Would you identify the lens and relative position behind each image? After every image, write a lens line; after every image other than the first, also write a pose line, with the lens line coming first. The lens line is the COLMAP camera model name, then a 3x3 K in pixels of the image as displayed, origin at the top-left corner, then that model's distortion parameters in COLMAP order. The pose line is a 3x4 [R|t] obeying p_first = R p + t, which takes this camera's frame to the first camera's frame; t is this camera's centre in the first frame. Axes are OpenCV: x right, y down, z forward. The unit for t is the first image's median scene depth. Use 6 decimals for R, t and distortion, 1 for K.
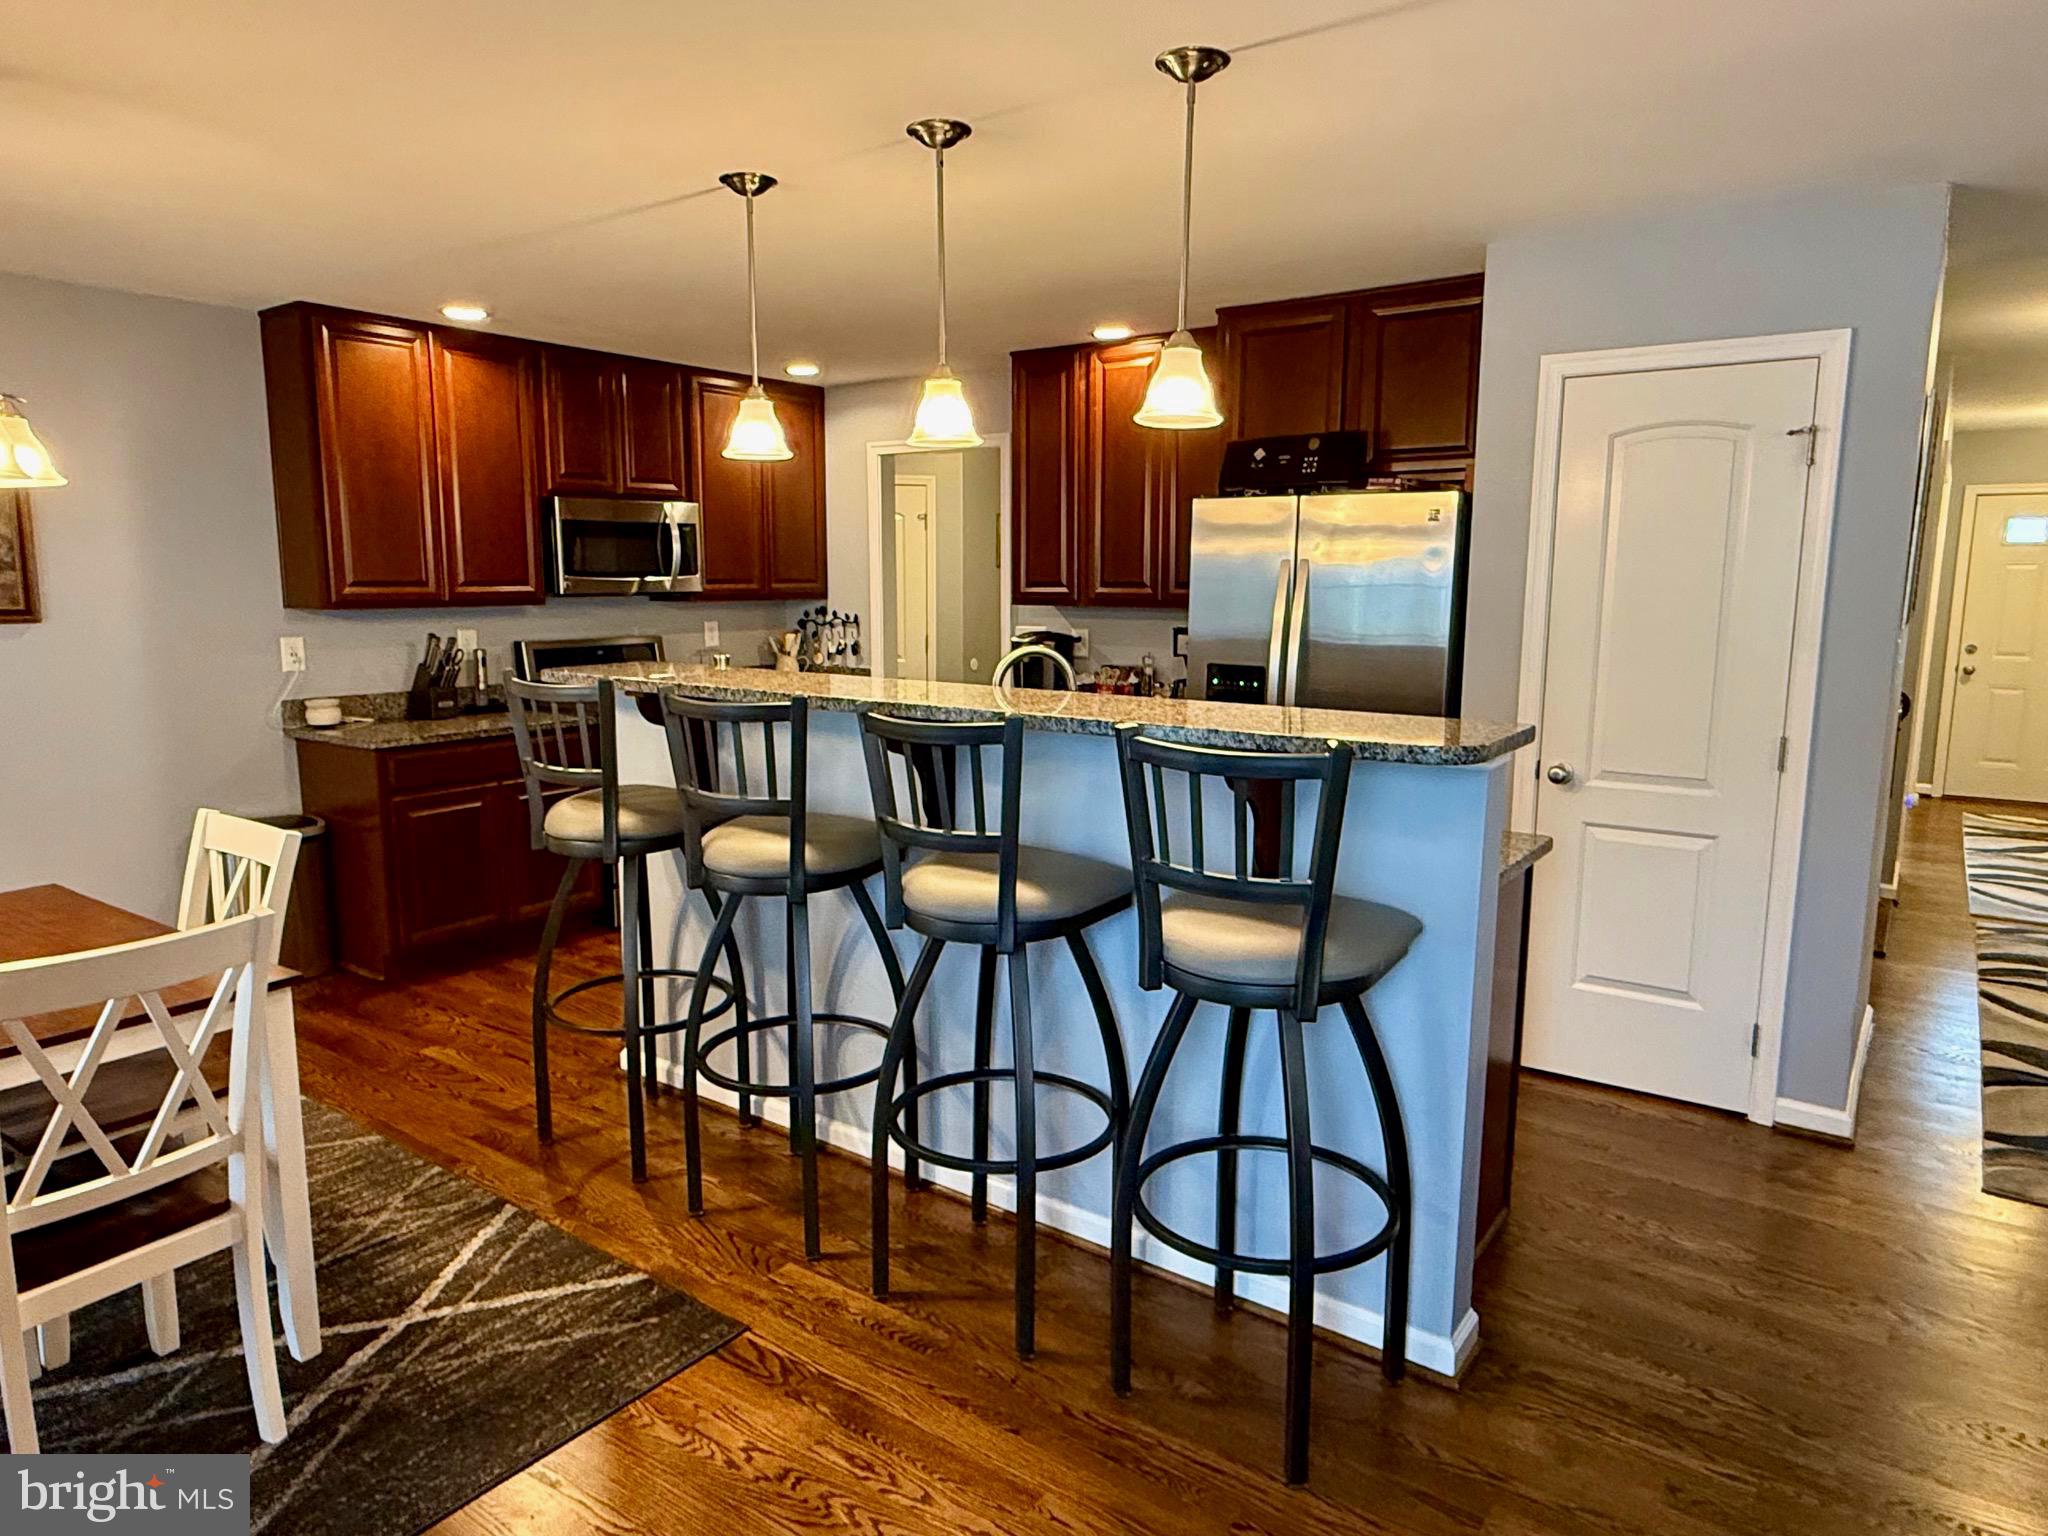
lens RADIAL K [[1274.2, 0, 1004.8], [0, 1274.2, 769.9], [0, 0, 1]] dist [-0.000207, 0.000676]
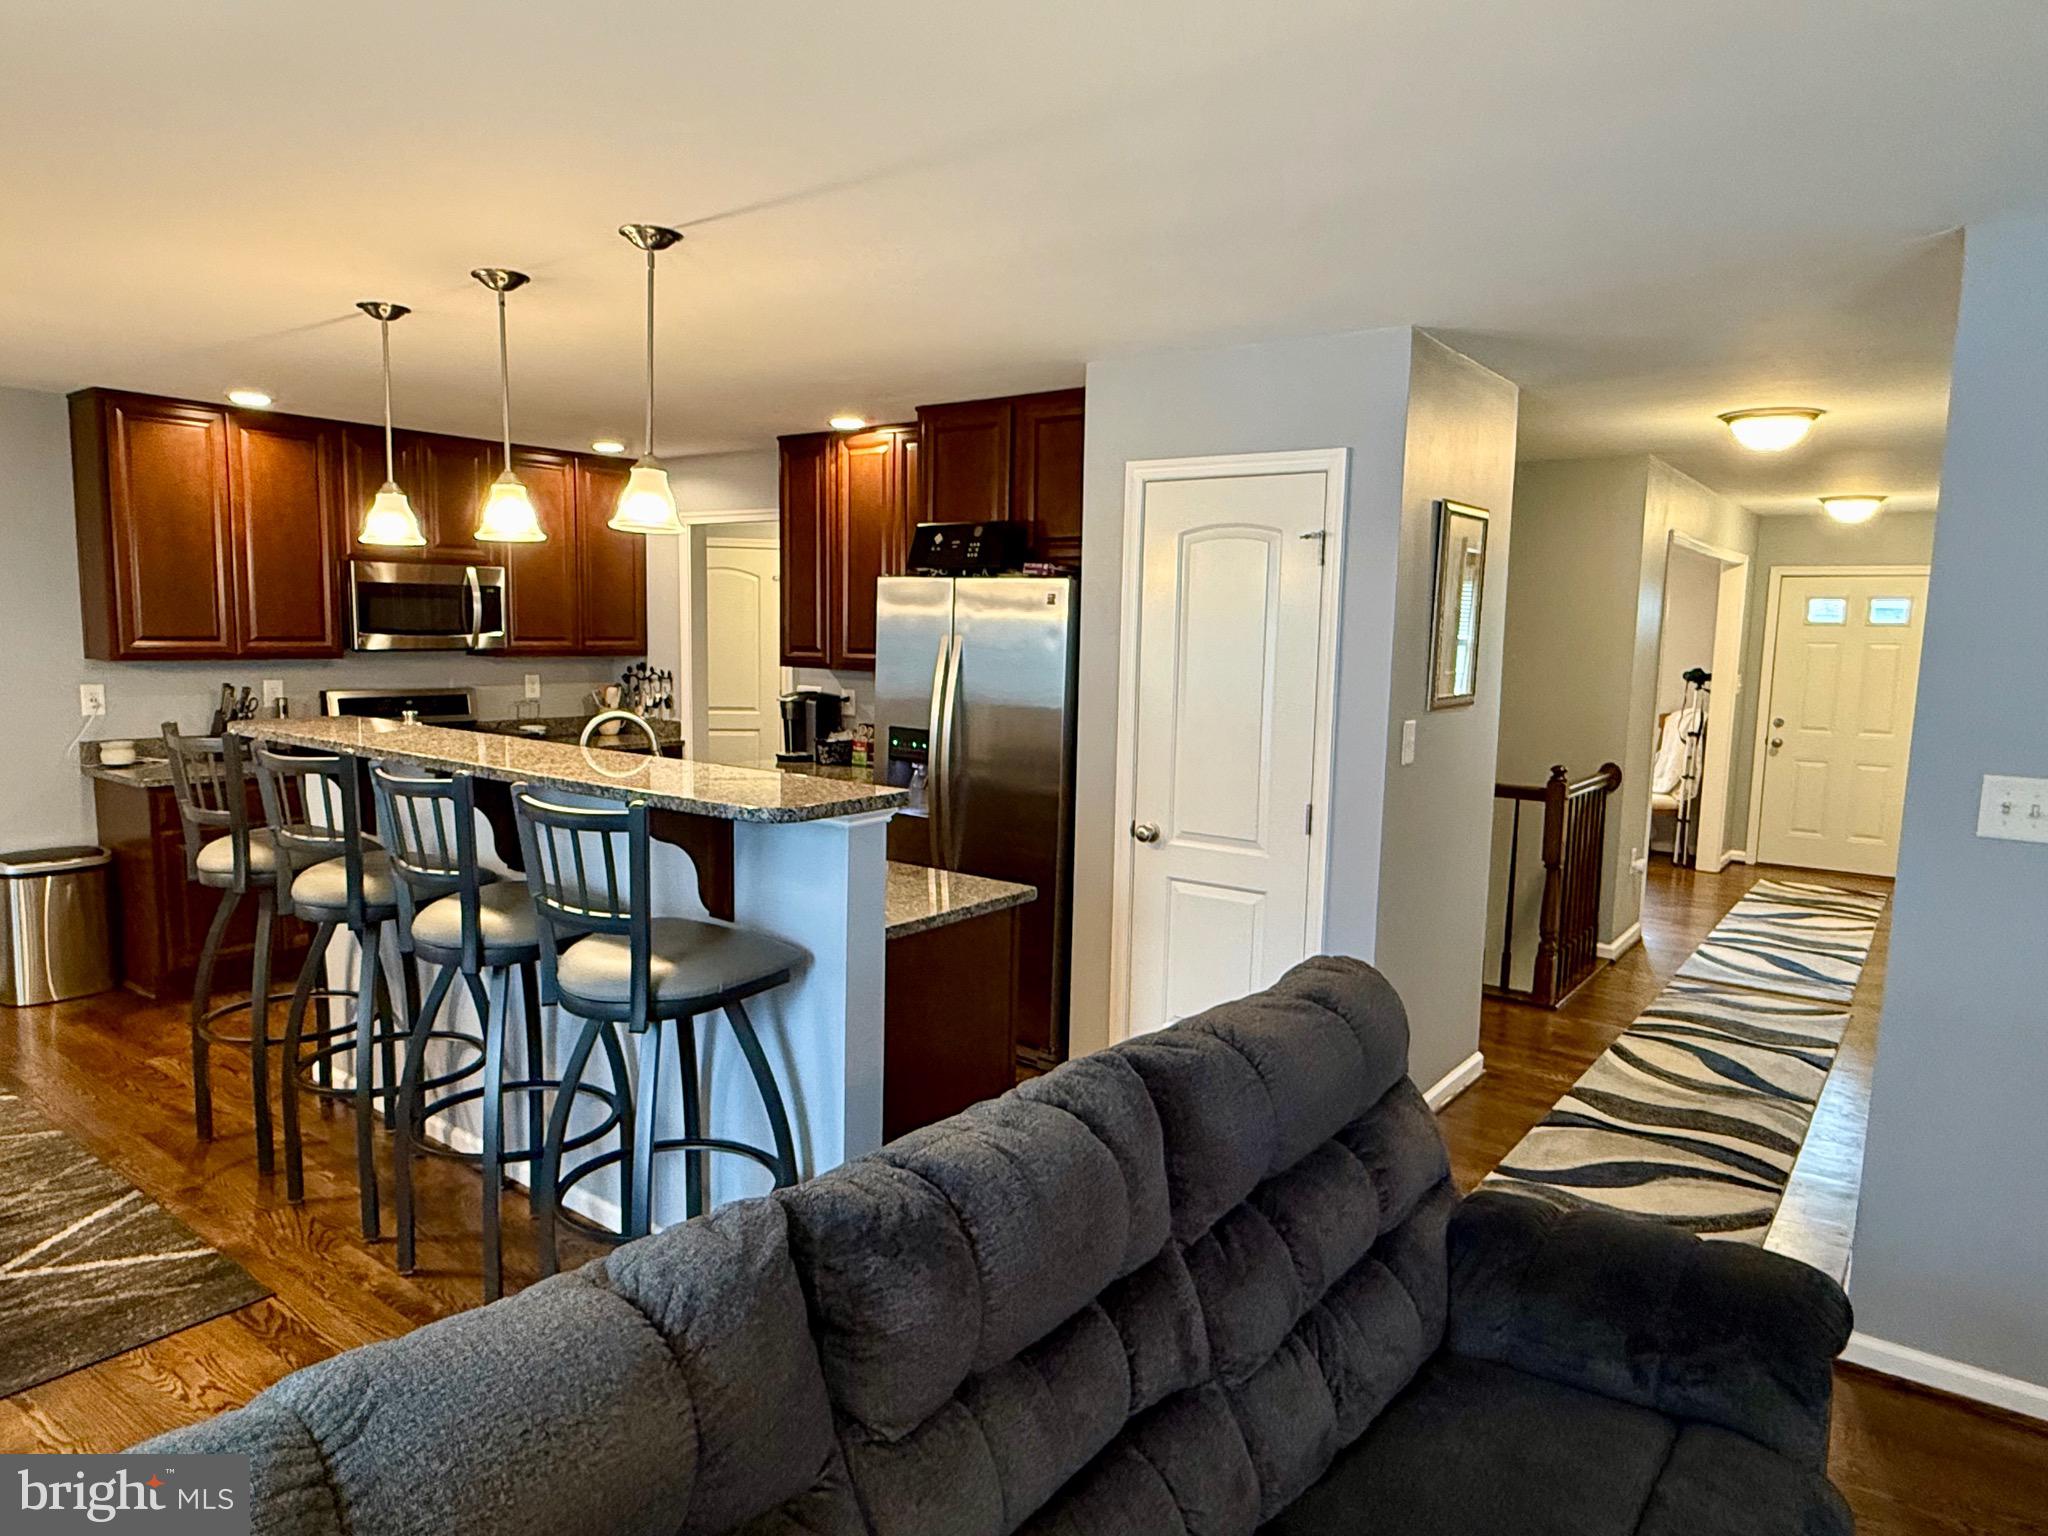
lens RADIAL K [[1274.2, 0, 1005.0], [0, 1274.2, 774.7], [0, 0, 1]] dist [-0.000207, 0.000676]
pose [[0.999652, 0.020979, -0.015986, 0.262621], [-0.021511, 0.999196, -0.033825, -0.006145], [0.015263, 0.034157, 0.999300, -0.093346]]
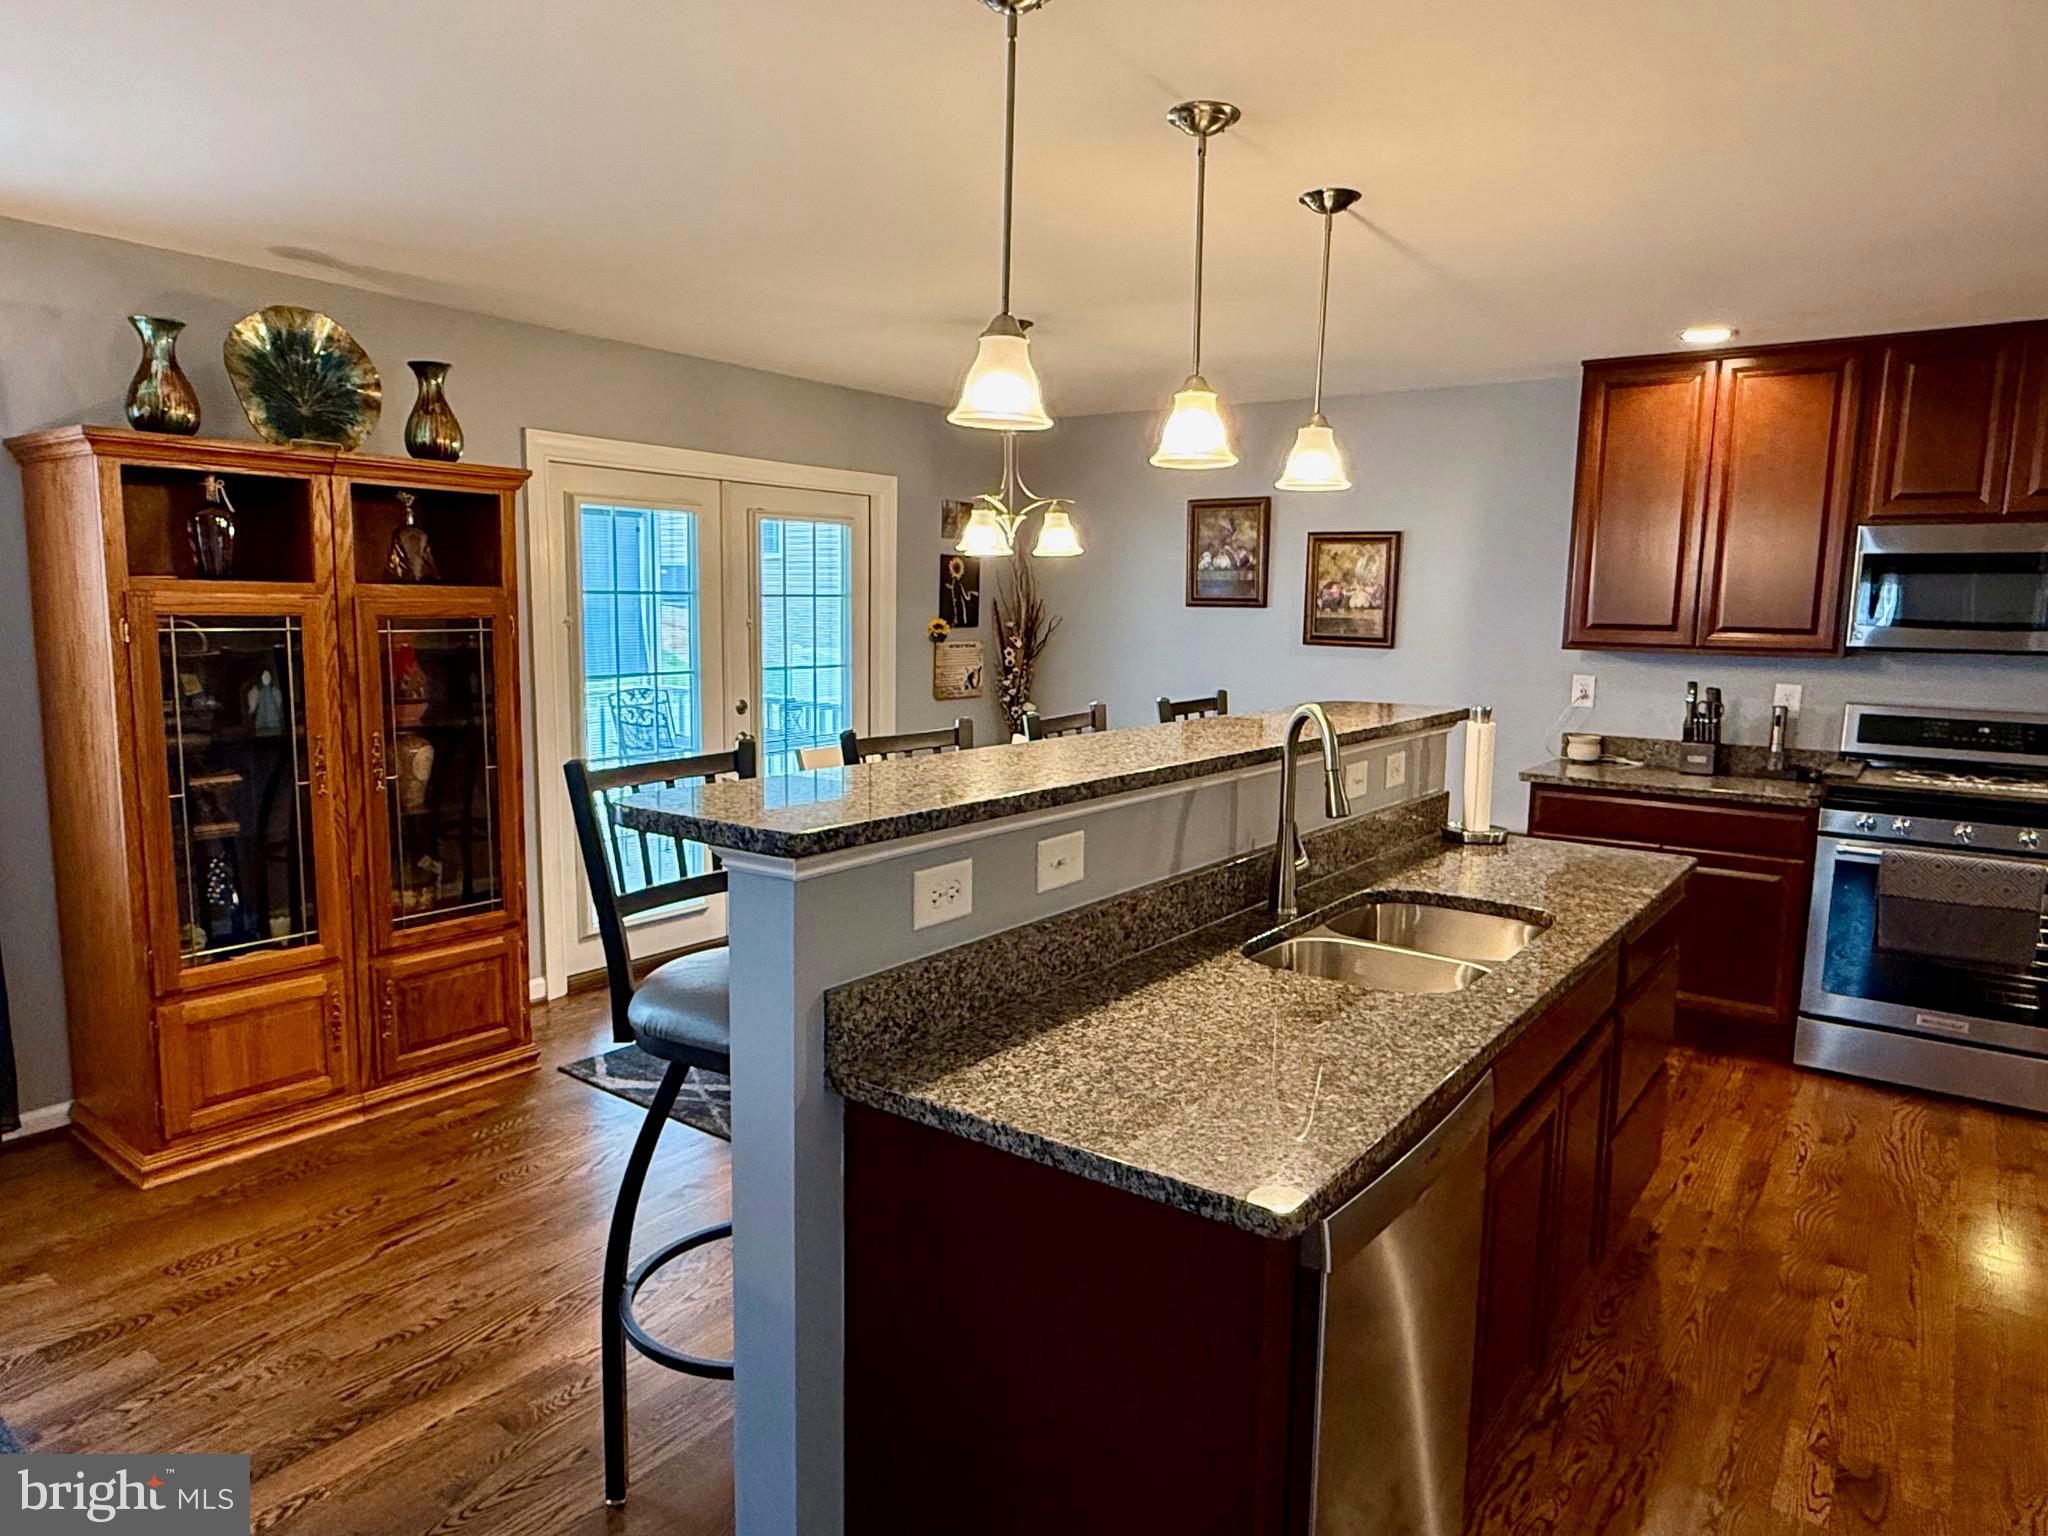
lens RADIAL K [[1274.2, 0, 1016.8], [0, 1274.2, 769.6], [0, 0, 1]] dist [-0.000207, 0.000676]
pose [[-0.001416, 0.129707, -0.991551, 0.529721], [-0.172080, 0.976730, 0.128014, -0.085491], [0.985082, 0.170807, 0.020936, 0.548220]]
